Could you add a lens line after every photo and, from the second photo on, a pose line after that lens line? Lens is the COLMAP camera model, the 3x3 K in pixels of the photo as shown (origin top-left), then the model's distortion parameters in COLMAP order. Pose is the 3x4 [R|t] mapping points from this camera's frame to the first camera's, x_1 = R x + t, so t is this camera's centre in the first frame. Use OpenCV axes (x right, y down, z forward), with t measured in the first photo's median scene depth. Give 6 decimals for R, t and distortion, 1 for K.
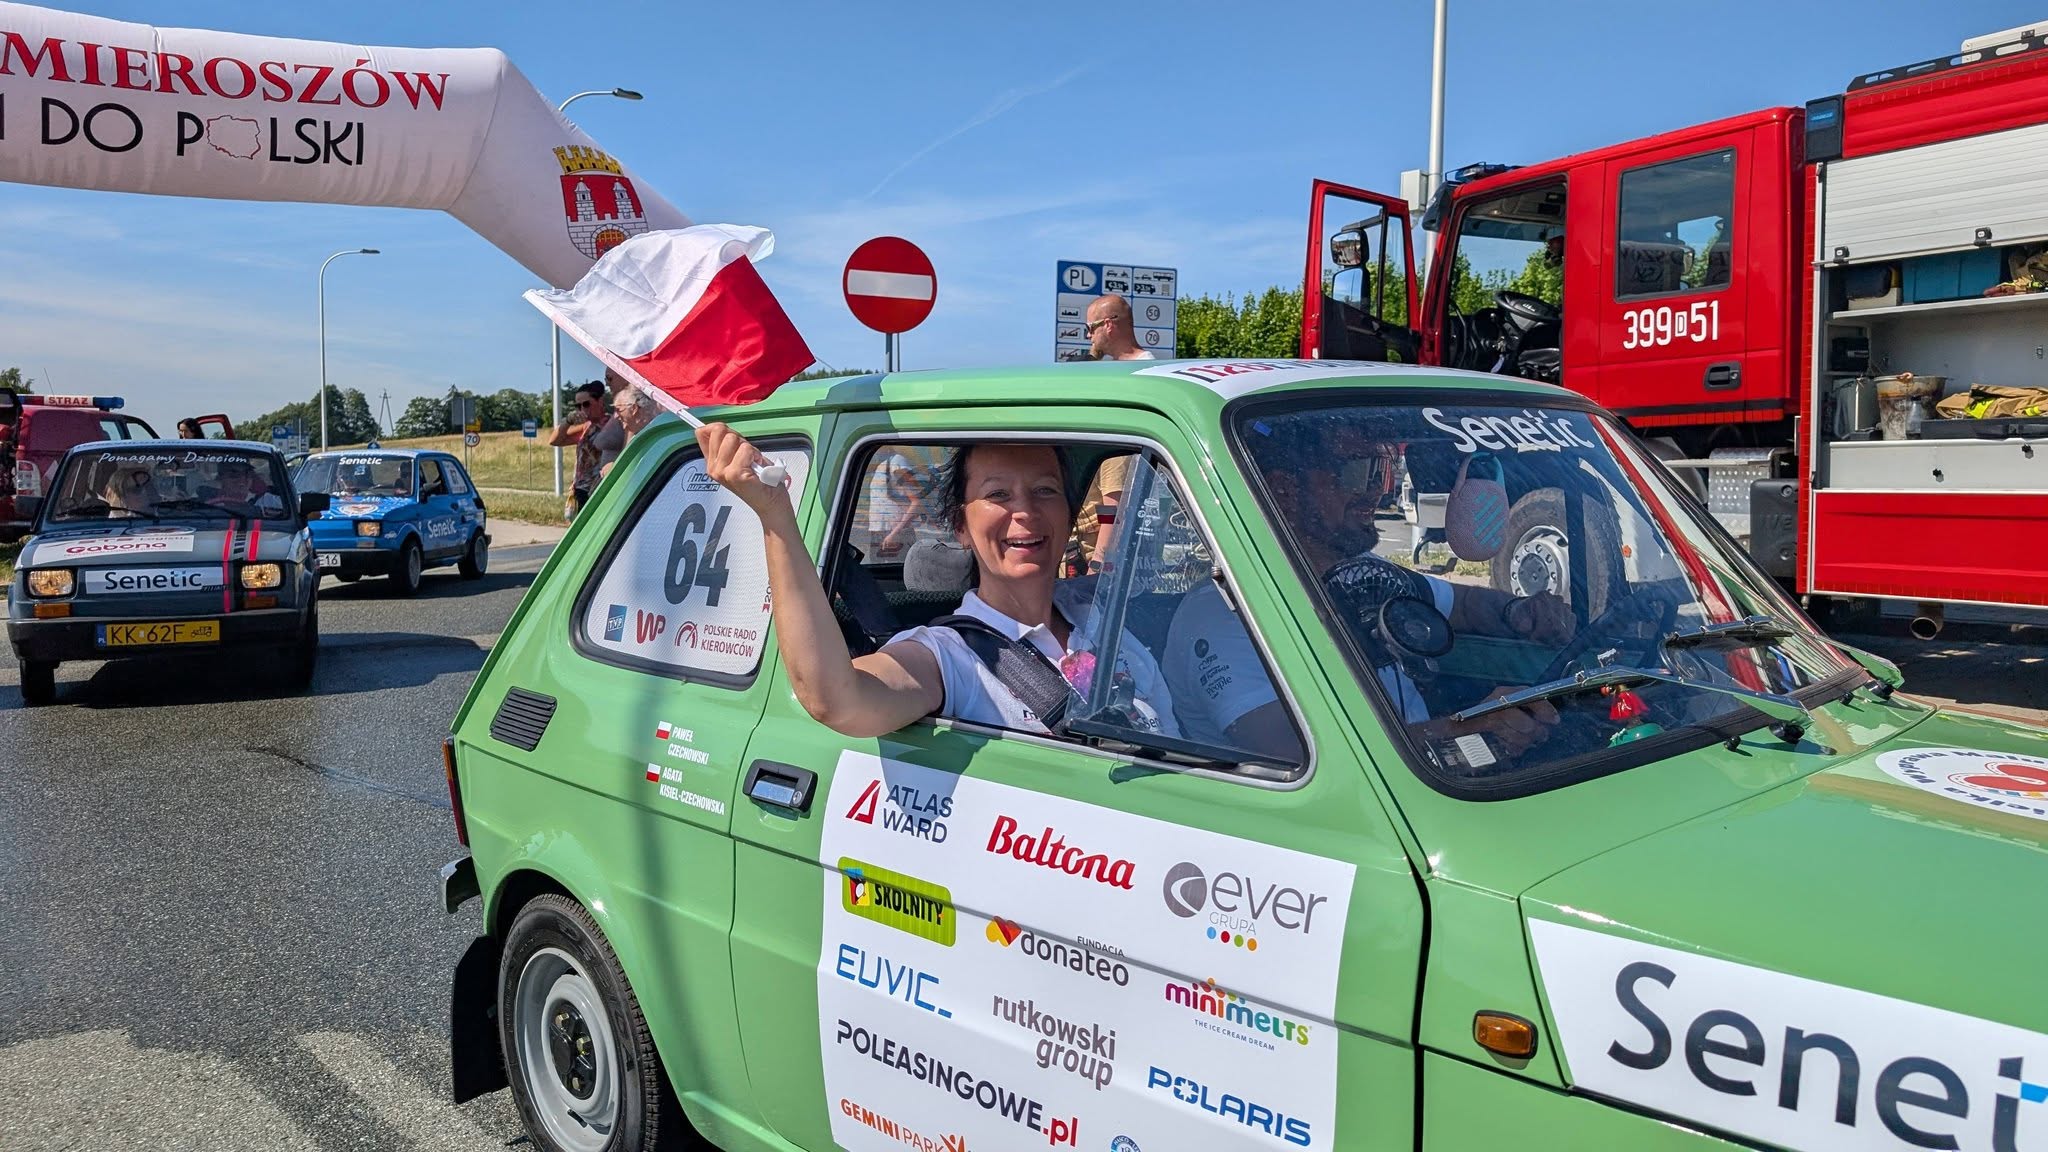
lens RADIAL K [[1600.7, 0, 1133.8], [0, 1600.7, 516.0], [0, 0, 1]] dist [-0.003857, 0.001492]
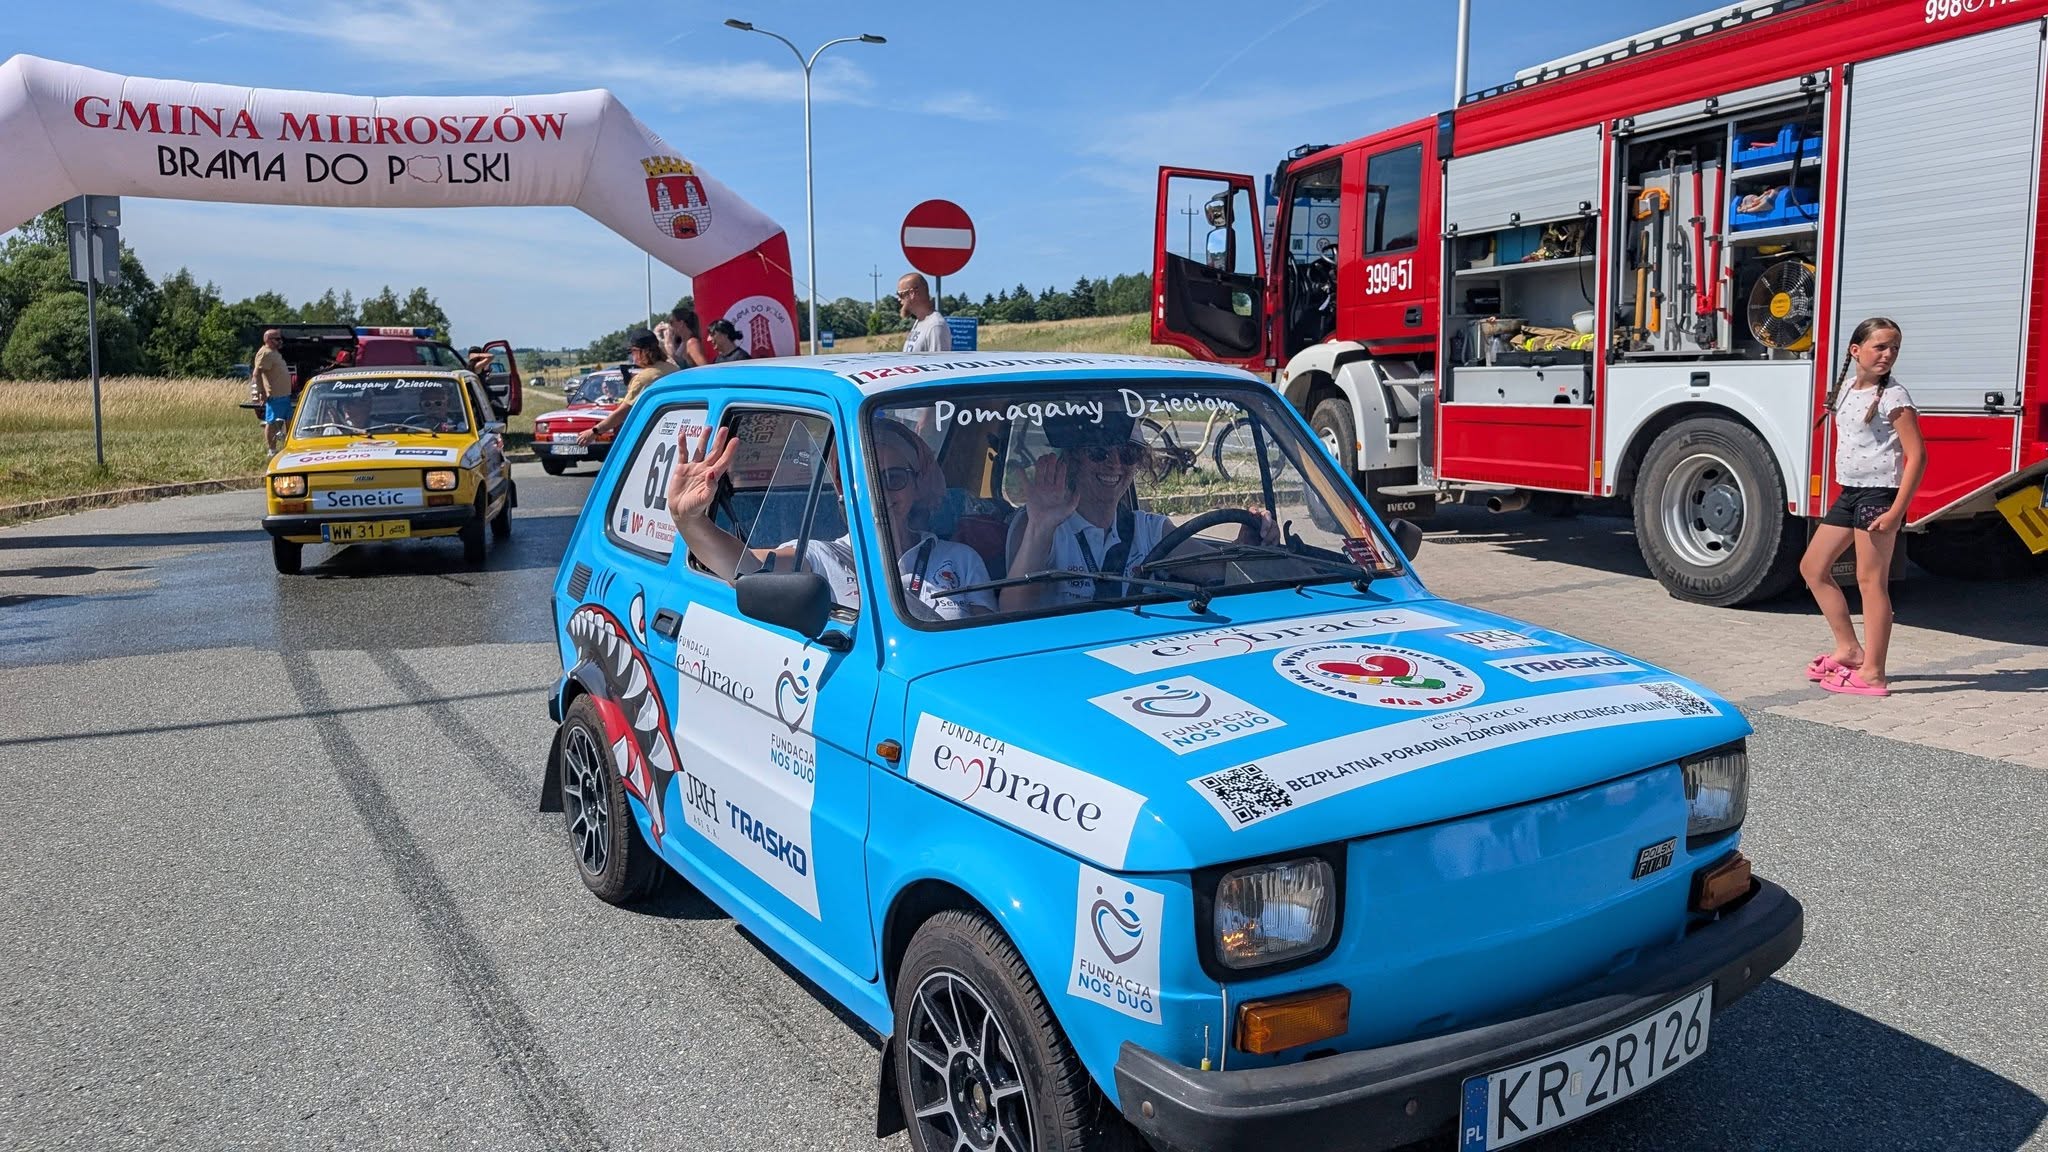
lens RADIAL K [[1600.7, 0, 1093.8], [0, 1600.7, 530.5], [0, 0, 1]] dist [-0.003857, 0.001492]
pose [[0.974855, 0.016726, -0.222213, 0.397594], [-0.000702, 0.997405, 0.071997, -0.005372], [0.222840, -0.070031, 0.972336, -0.355393]]
